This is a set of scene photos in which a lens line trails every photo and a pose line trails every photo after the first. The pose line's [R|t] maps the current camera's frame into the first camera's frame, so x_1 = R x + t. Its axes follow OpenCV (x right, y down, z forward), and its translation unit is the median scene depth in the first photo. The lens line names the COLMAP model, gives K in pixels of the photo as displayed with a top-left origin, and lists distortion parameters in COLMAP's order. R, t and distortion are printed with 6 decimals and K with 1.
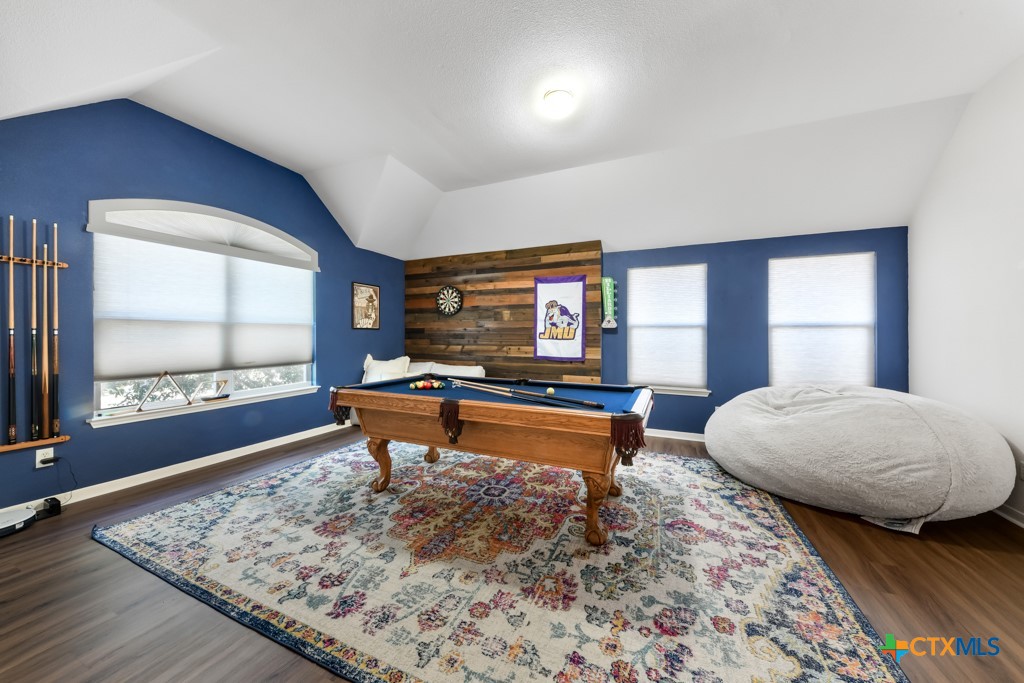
lens RADIAL K [[354.2, 0, 519.4], [0, 354.2, 337.3], [0, 0, 1]] dist [0.004068, -0.002611]
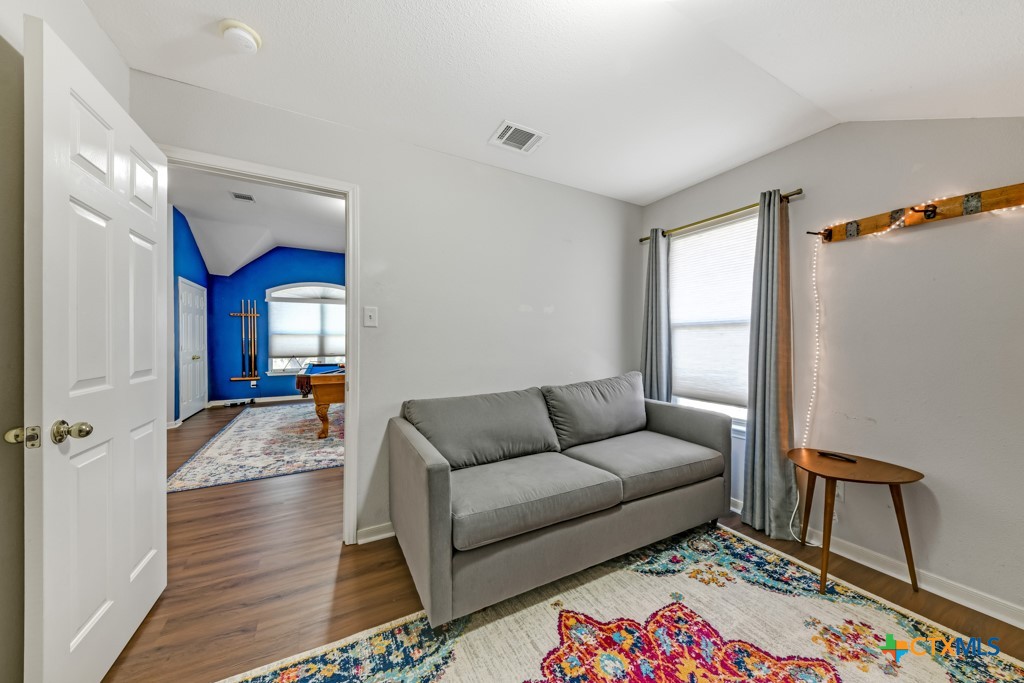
lens RADIAL K [[354.2, 0, 513.1], [0, 354.2, 341.3], [0, 0, 1]] dist [0.004068, -0.002611]
pose [[0.787240, -0.006923, -0.616608, 1.742492], [0.006409, 0.999975, -0.003045, 0.019747], [0.616614, -0.001554, 0.787264, 0.044402]]
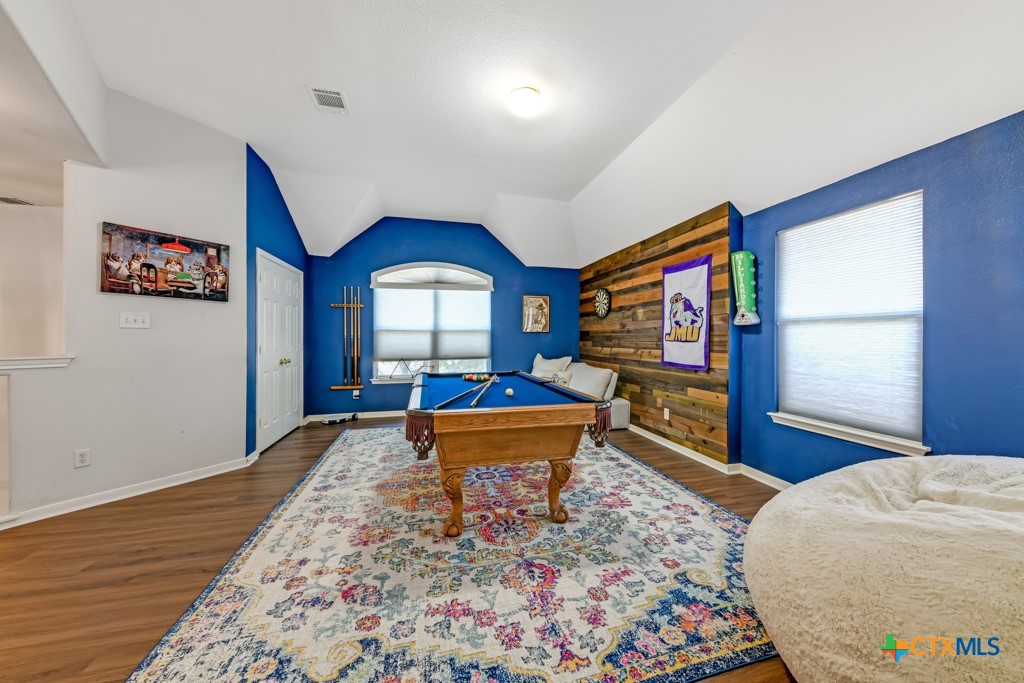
lens RADIAL K [[354.2, 0, 515.2], [0, 354.2, 338.3], [0, 0, 1]] dist [0.004068, -0.002611]
pose [[0.613220, -0.004775, -0.789898, 0.852373], [-0.000288, 0.999980, -0.006269, 0.006143], [0.789912, 0.004071, 0.613207, 0.371825]]
